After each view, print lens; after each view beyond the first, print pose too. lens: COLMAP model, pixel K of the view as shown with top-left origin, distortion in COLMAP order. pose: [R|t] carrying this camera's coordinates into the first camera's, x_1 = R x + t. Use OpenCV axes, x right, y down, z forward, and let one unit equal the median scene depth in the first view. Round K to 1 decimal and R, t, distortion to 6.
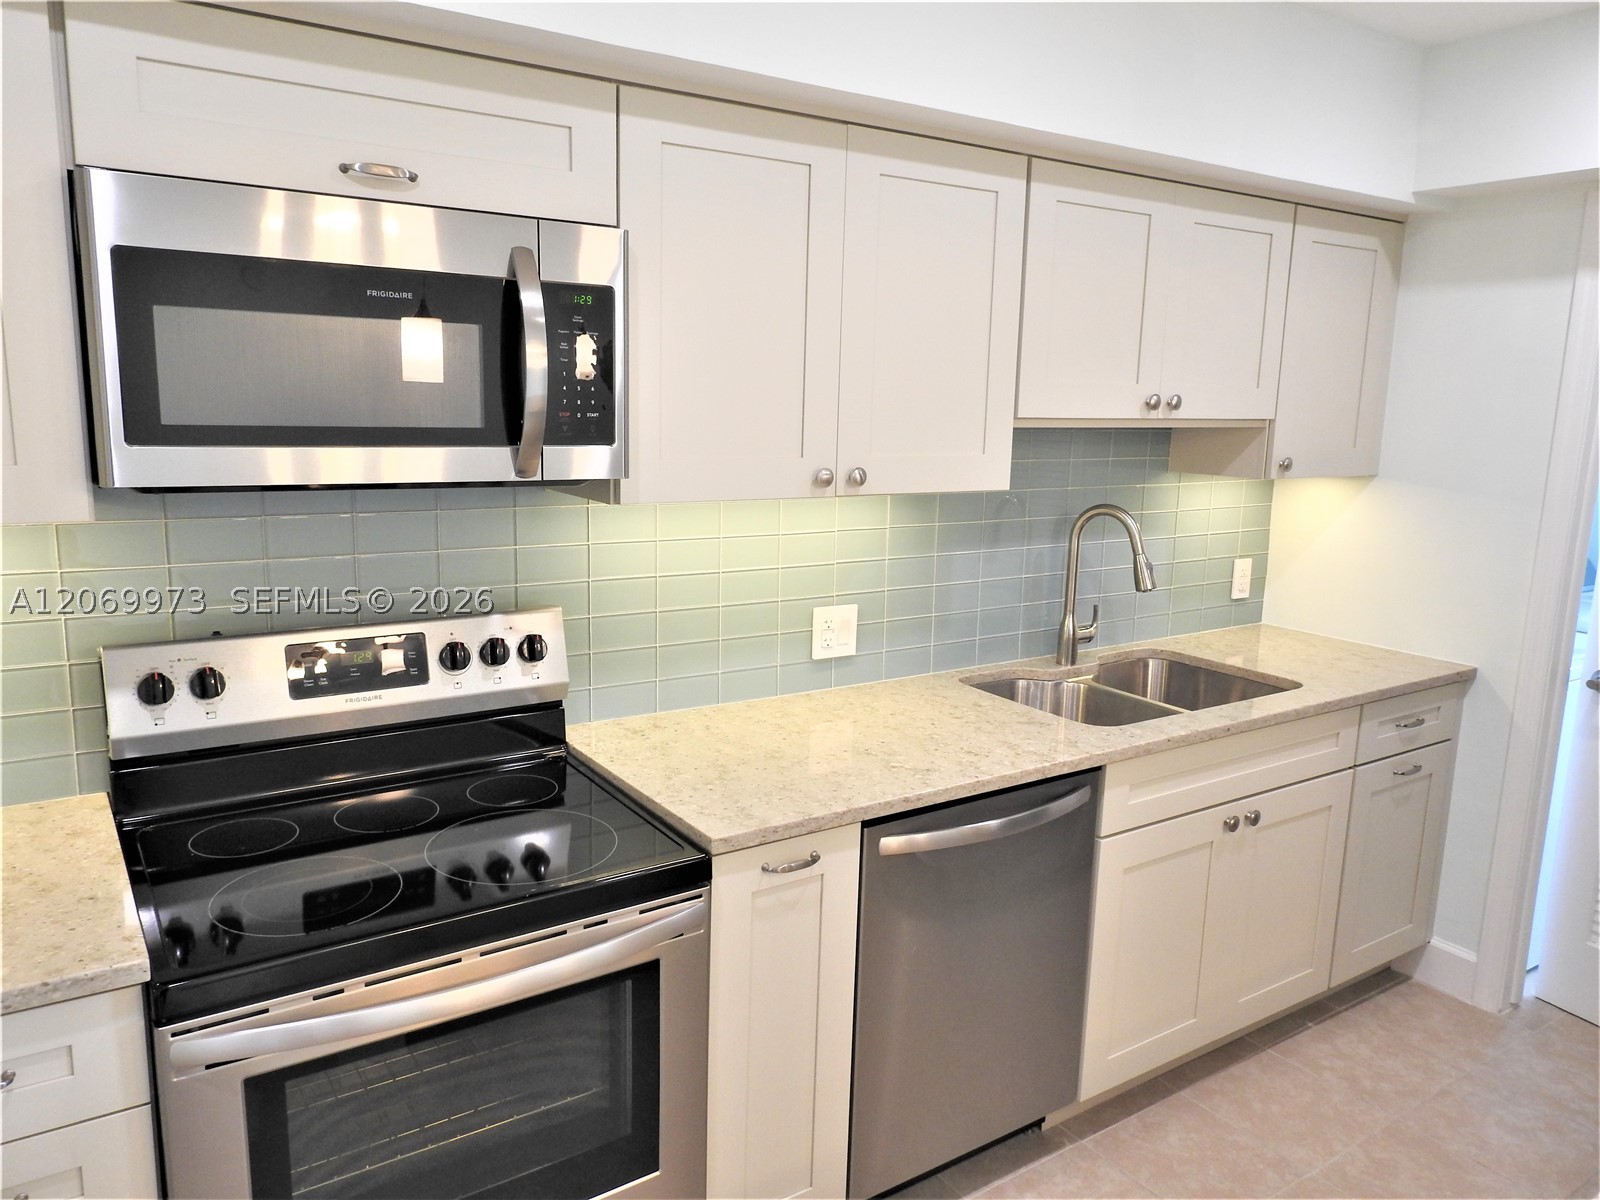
lens RADIAL K [[1151.9, 0, 804.4], [0, 1151.9, 601.8], [0, 0, 1]] dist [0.012425, -0.009799]
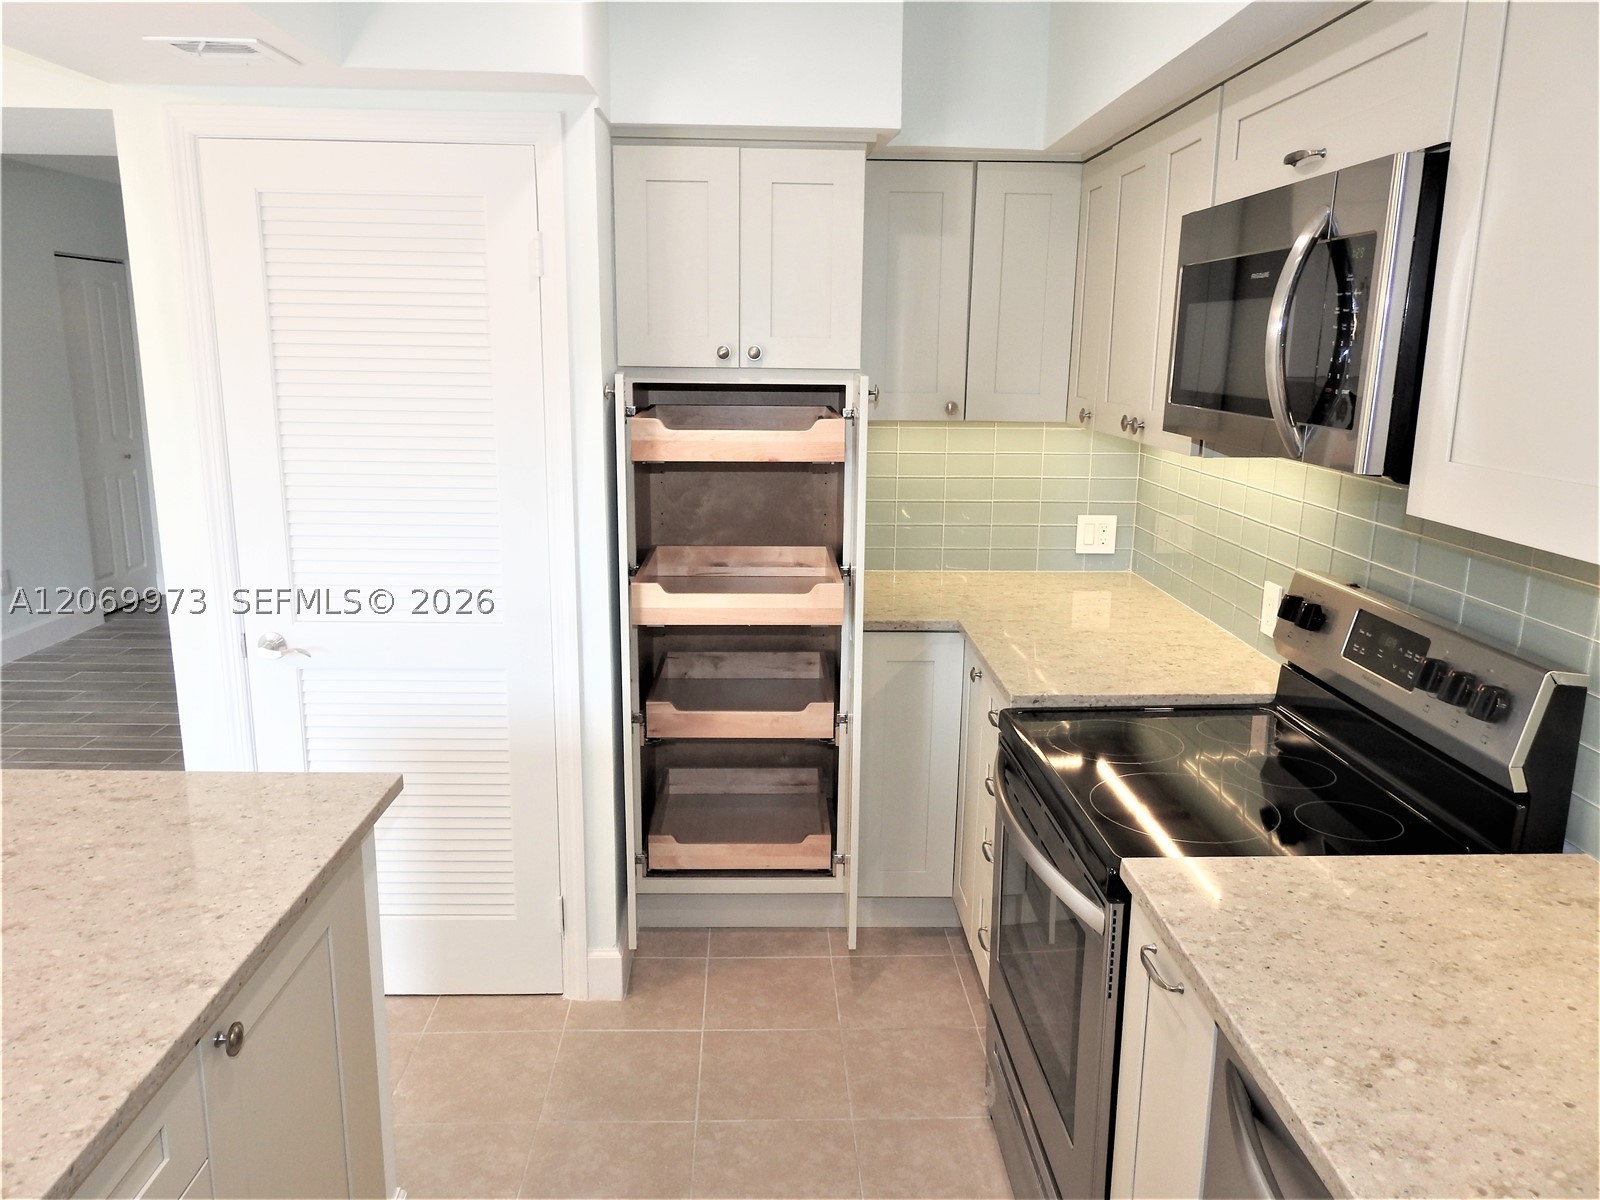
lens RADIAL K [[1151.9, 0, 793.6], [0, 1151.9, 600.2], [0, 0, 1]] dist [0.012425, -0.009799]
pose [[-0.538405, 0.154506, -0.828401, 0.522314], [-0.174186, 0.941412, 0.288794, -0.134884], [0.824488, 0.299784, -0.479948, 0.784520]]
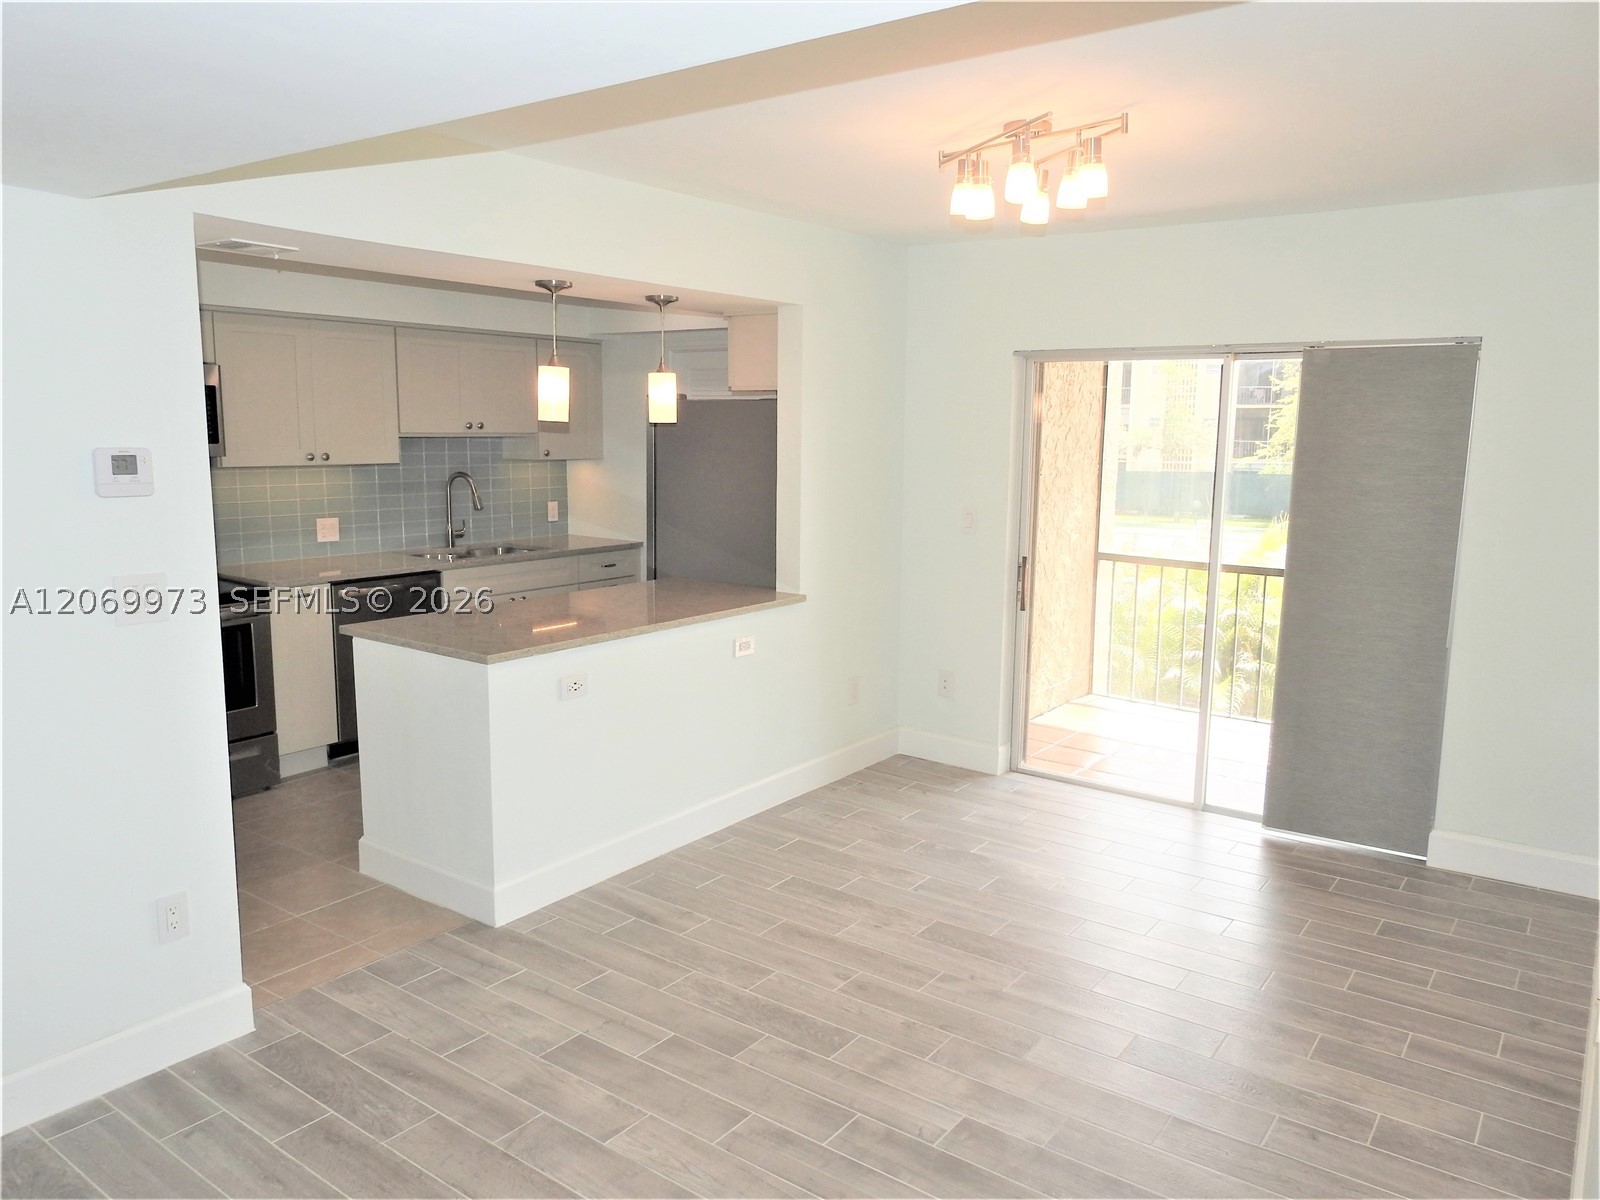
lens RADIAL K [[1151.9, 0, 799.8], [0, 1151.9, 602.3], [0, 0, 1]] dist [0.012425, -0.009799]
pose [[0.942115, -0.066482, 0.328631, 0.145312], [0.074395, 0.997162, -0.011549, 0.262230], [-0.326931, 0.035329, 0.944388, -1.426774]]
